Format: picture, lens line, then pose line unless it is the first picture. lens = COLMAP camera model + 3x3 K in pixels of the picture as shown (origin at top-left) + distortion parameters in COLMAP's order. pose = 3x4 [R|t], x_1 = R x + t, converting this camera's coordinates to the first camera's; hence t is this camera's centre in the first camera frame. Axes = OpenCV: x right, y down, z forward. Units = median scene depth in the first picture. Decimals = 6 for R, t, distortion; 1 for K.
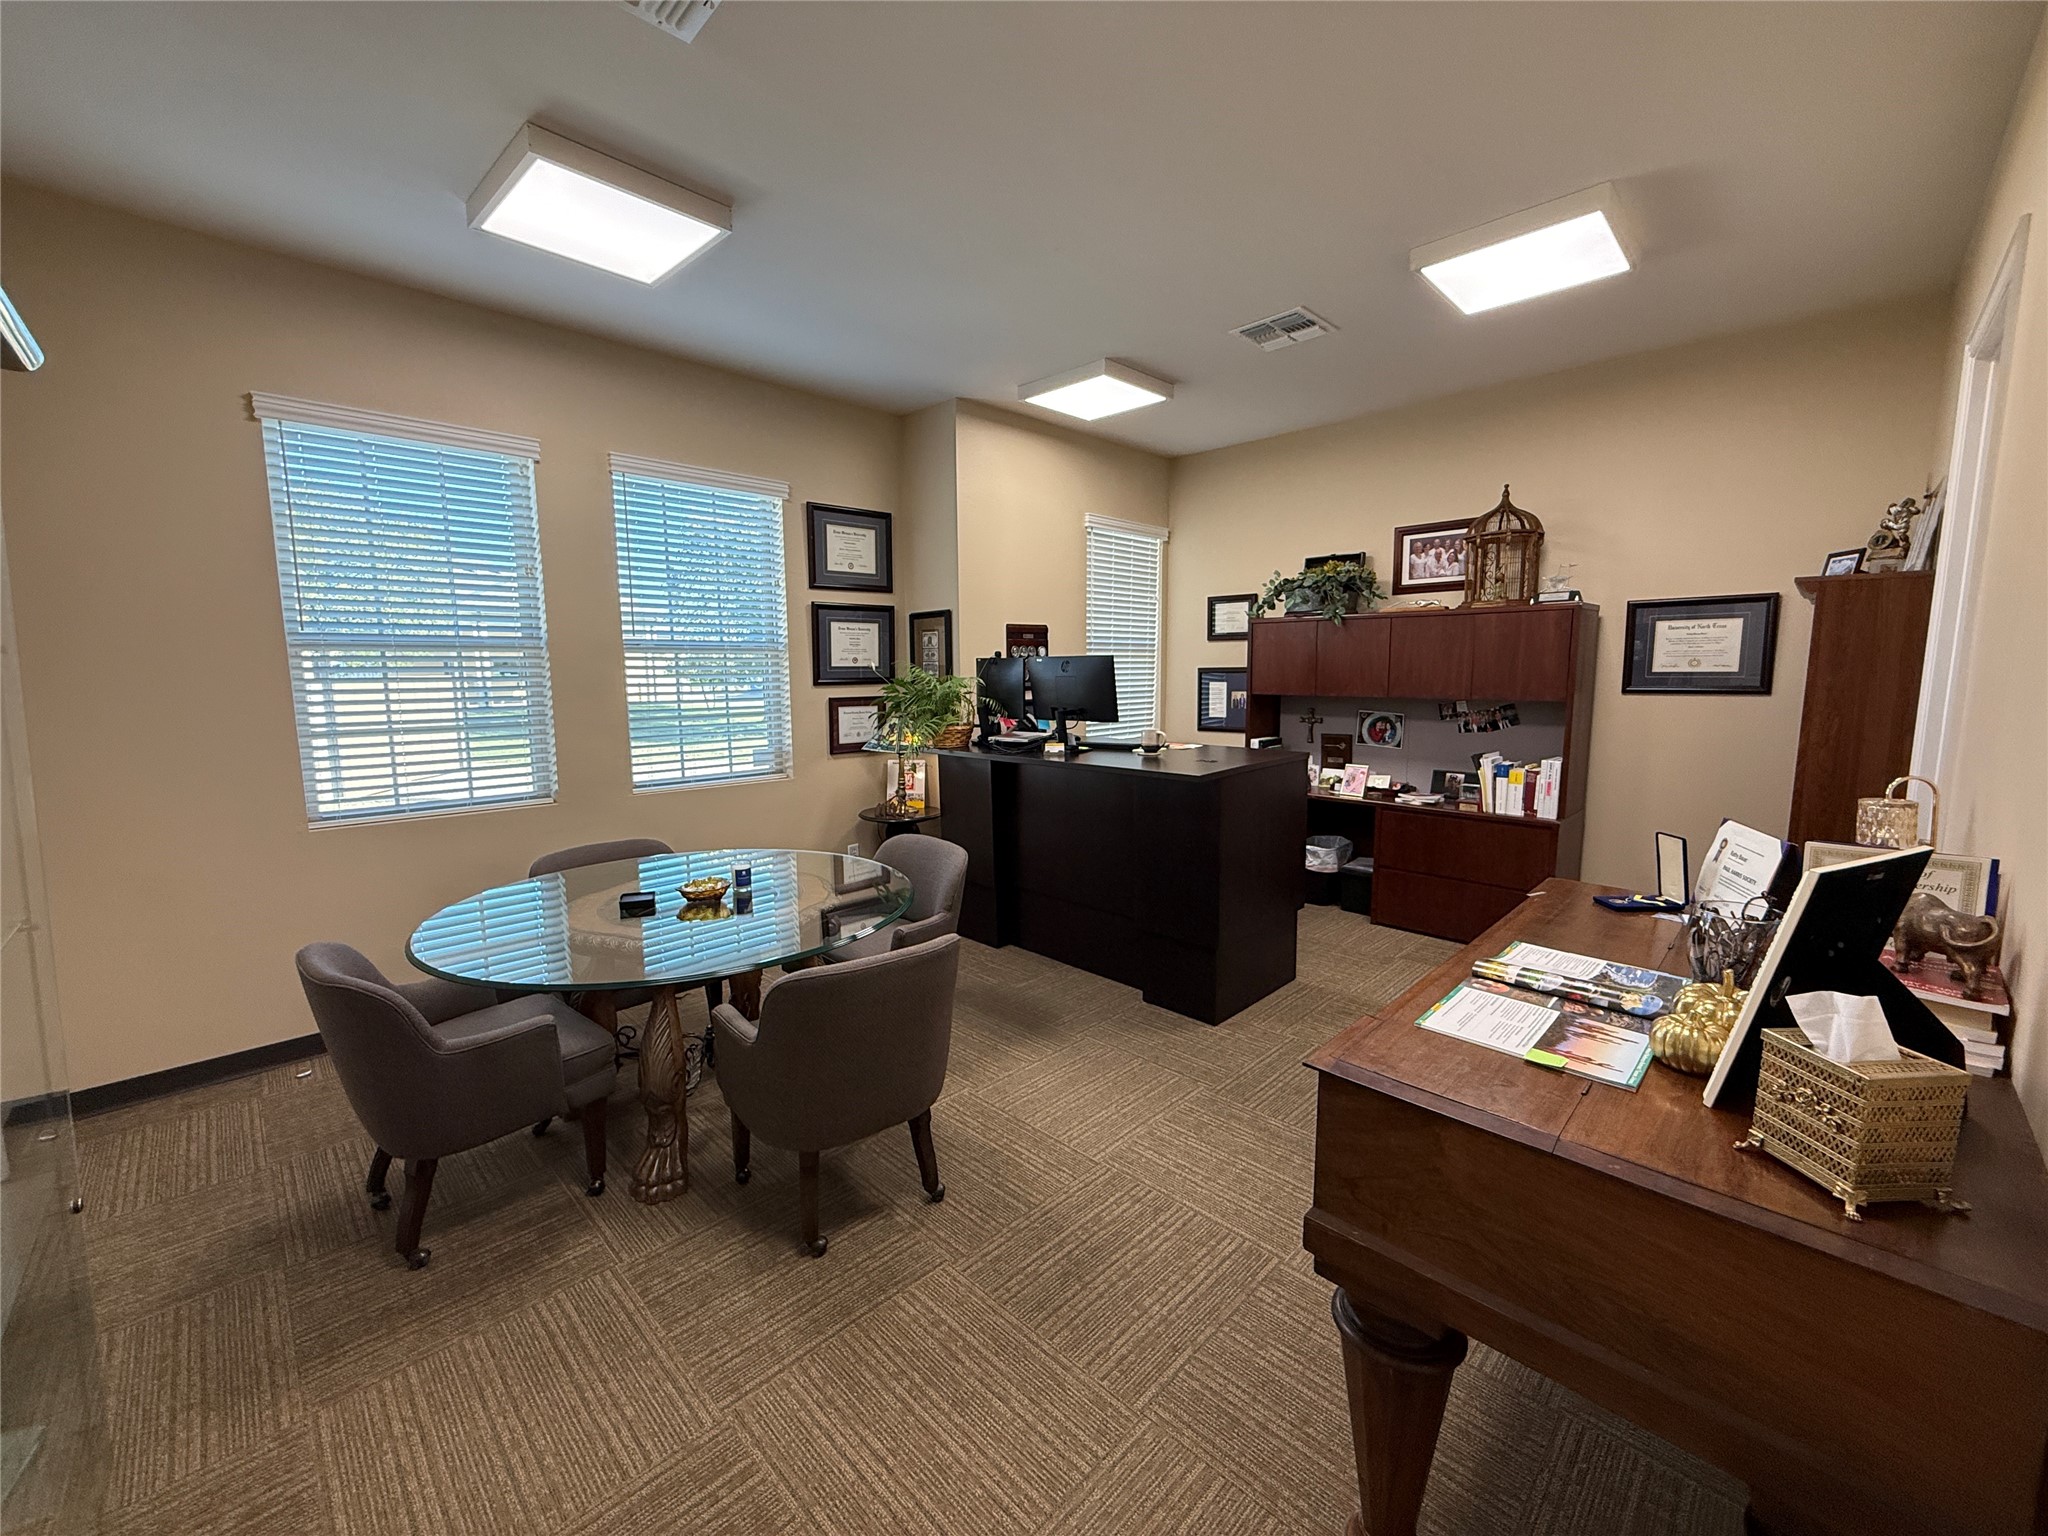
lens RADIAL K [[816.5, 0, 1022.9], [0, 816.5, 768.5], [0, 0, 1]] dist [0.000498, 0.000039]
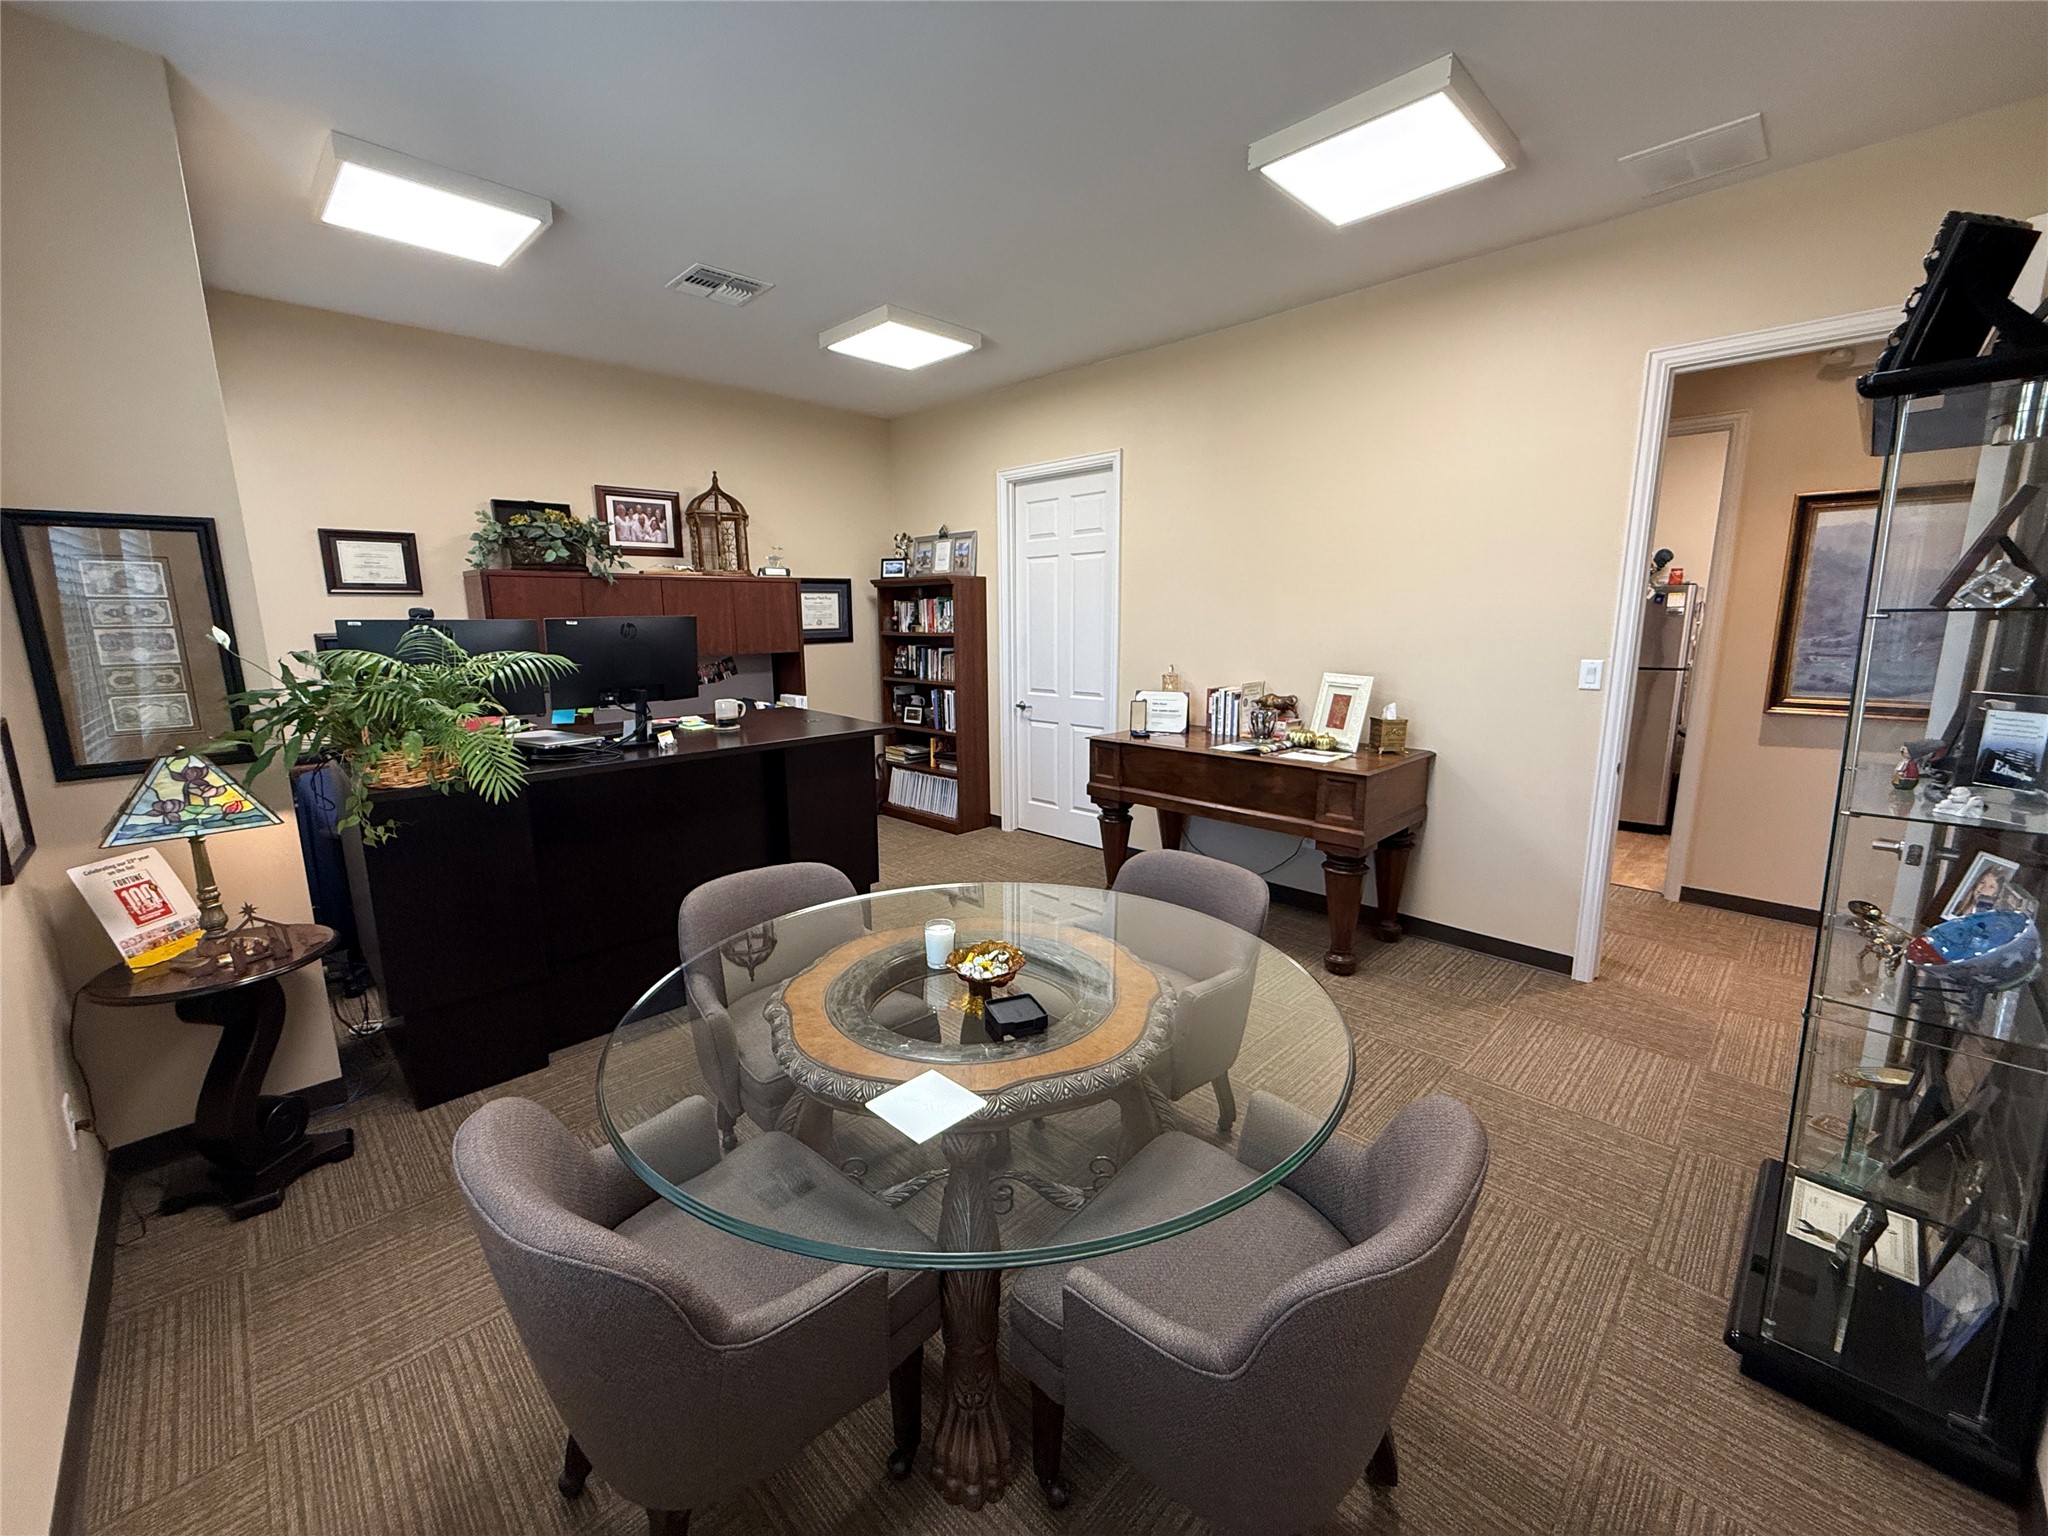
lens RADIAL K [[816.5, 0, 1023.5], [0, 816.5, 761.9], [0, 0, 1]] dist [0.000498, 0.000039]
pose [[0.002024, -0.173745, 0.984789, -0.601474], [0.132286, 0.976182, 0.171955, -0.076315], [-0.991210, 0.129926, 0.024959, 0.544730]]
